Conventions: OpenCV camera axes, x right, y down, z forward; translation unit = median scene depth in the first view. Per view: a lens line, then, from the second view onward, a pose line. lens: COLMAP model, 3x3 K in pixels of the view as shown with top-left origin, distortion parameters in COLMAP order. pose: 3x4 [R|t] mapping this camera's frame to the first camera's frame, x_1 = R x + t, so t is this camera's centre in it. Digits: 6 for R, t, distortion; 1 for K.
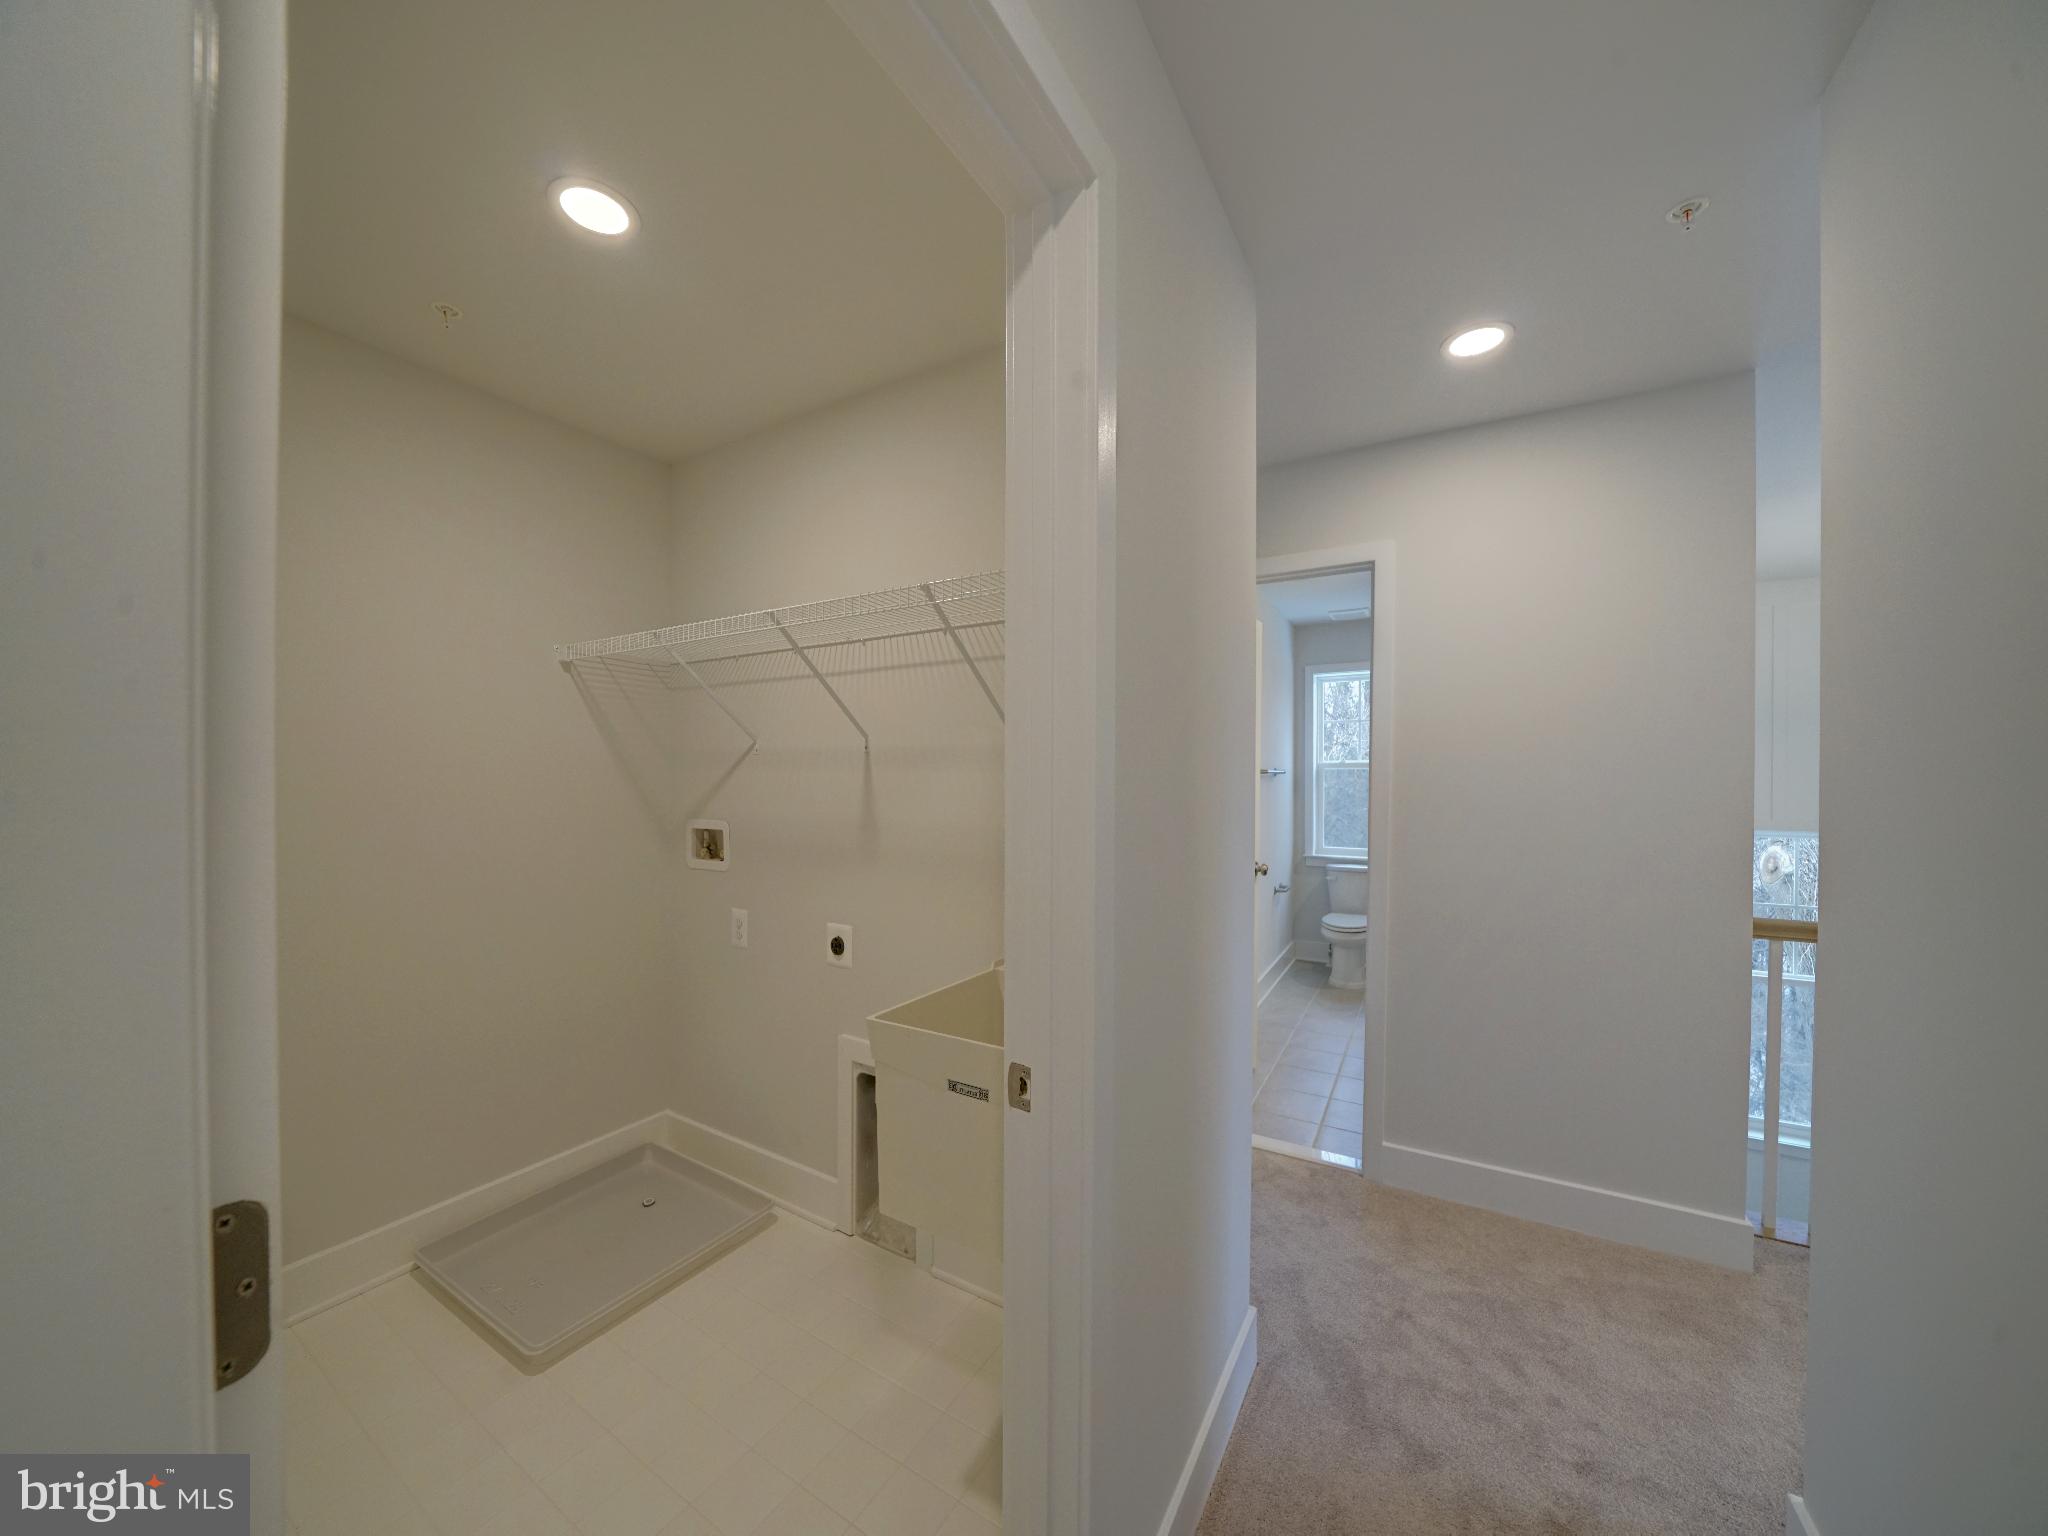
lens RADIAL K [[727.8, 0, 1022.2], [0, 727.8, 780.1], [0, 0, 1]] dist [-0.014962, -0.000175]
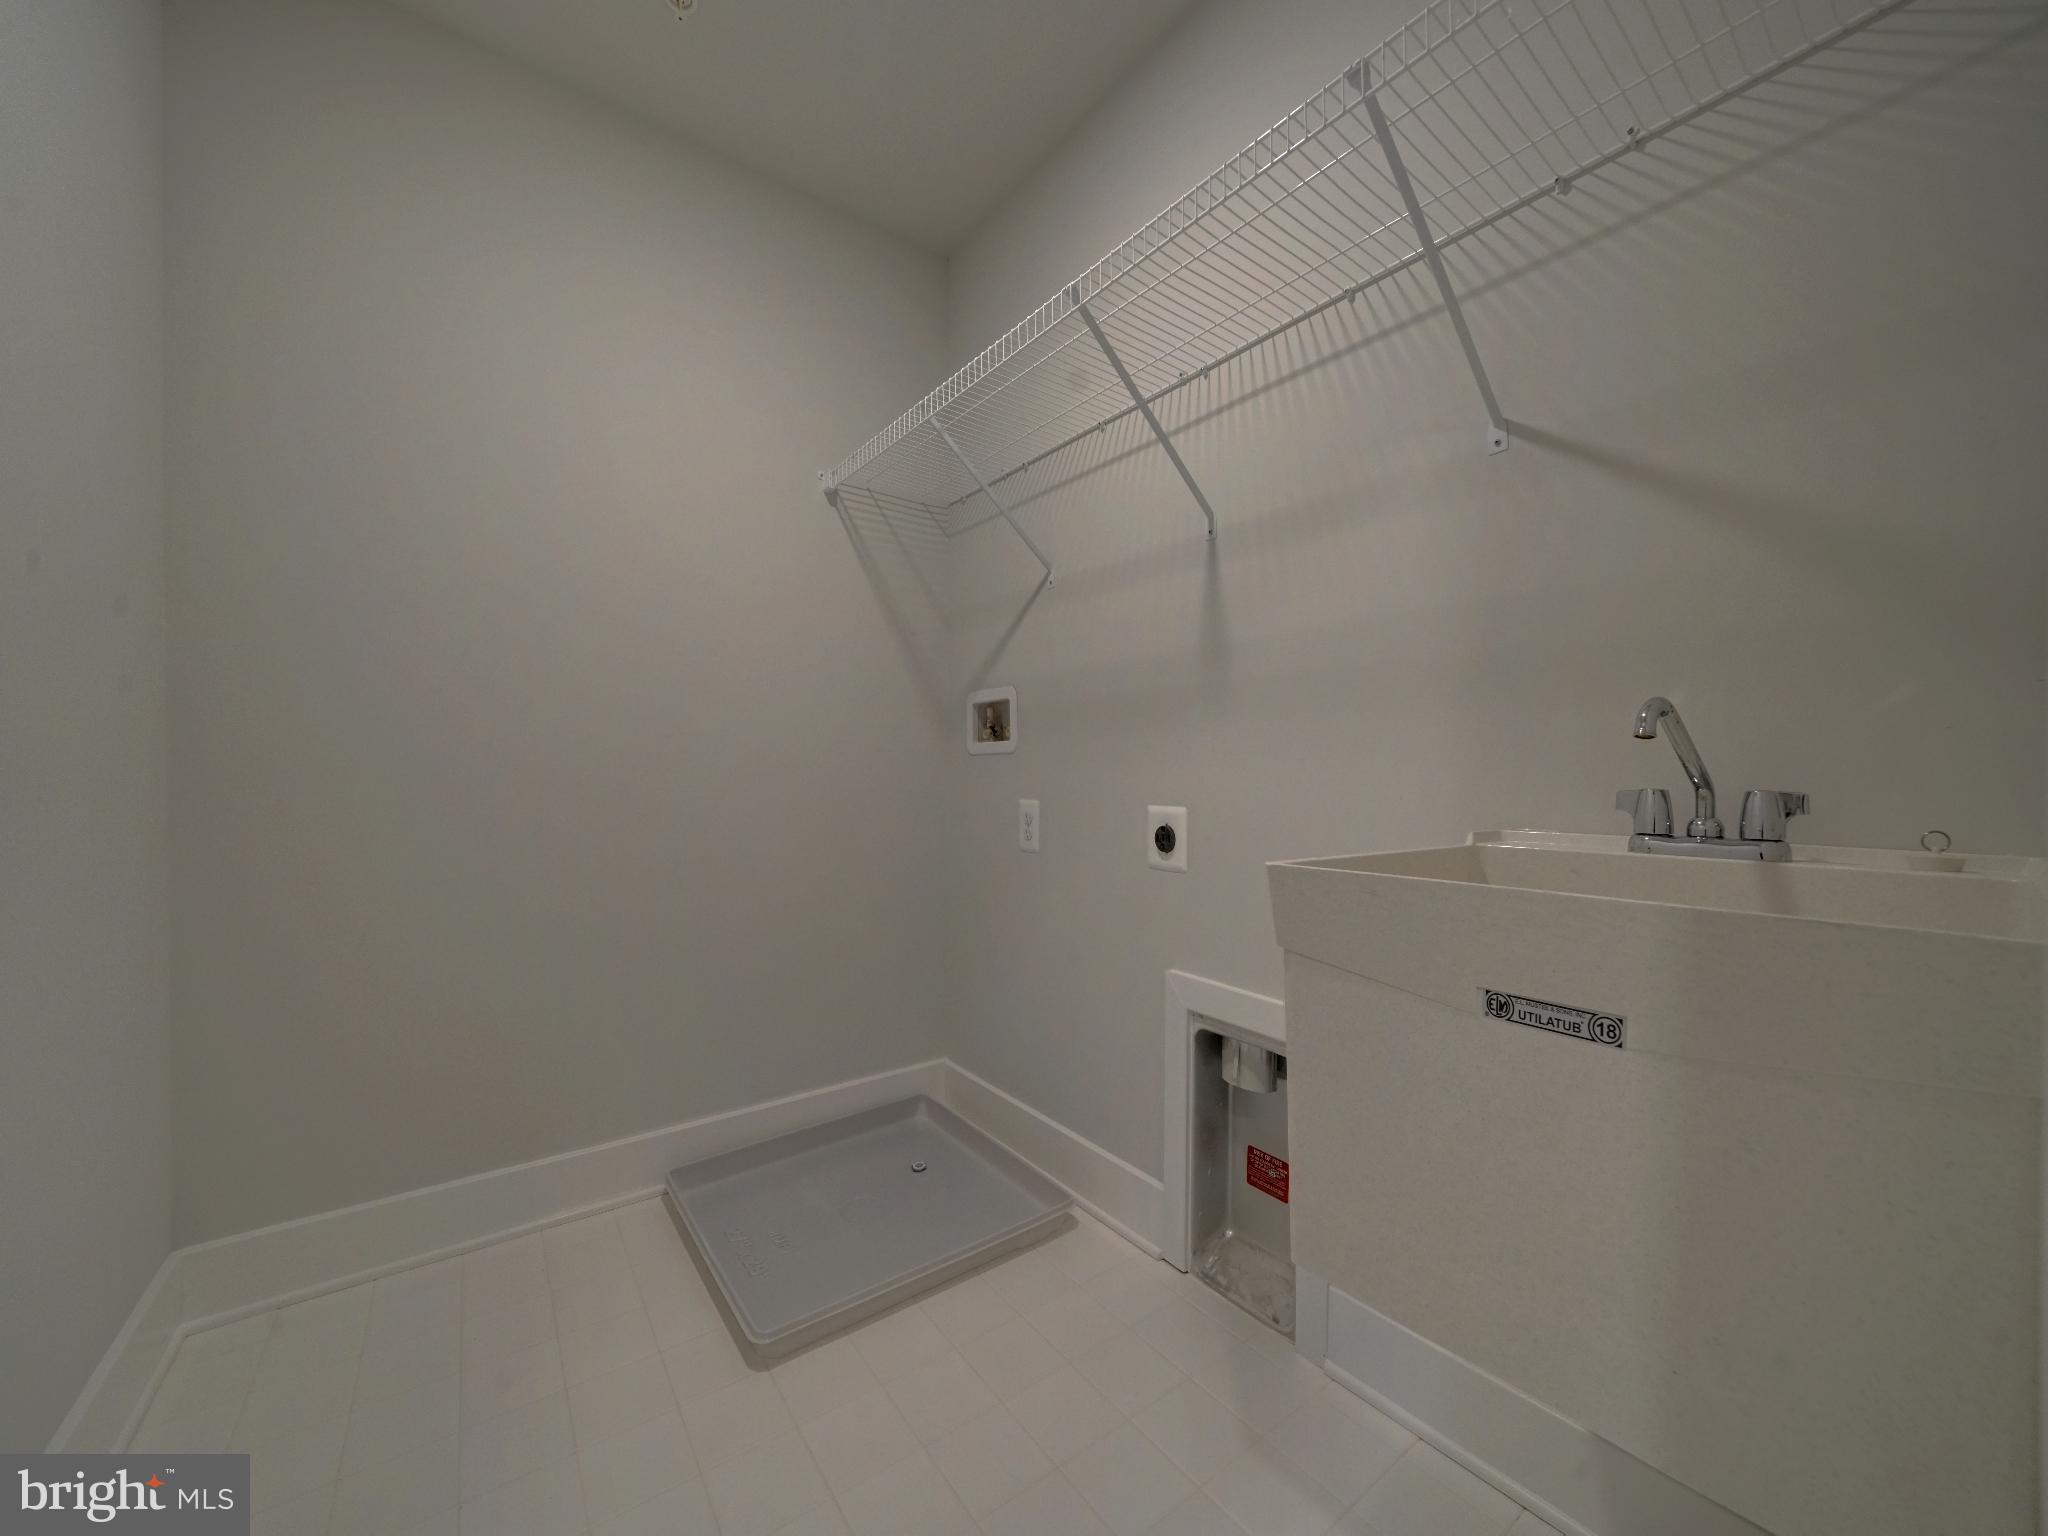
lens RADIAL K [[775.5, 0, 1018.6], [0, 775.5, 779.8], [0, 0, 1]] dist [-0.011252, -0.000110]
pose [[0.925512, 0.001918, -0.378714, -0.108012], [0.001124, 0.999969, 0.007812, 0.169068], [0.378717, -0.007656, 0.925481, 0.285352]]
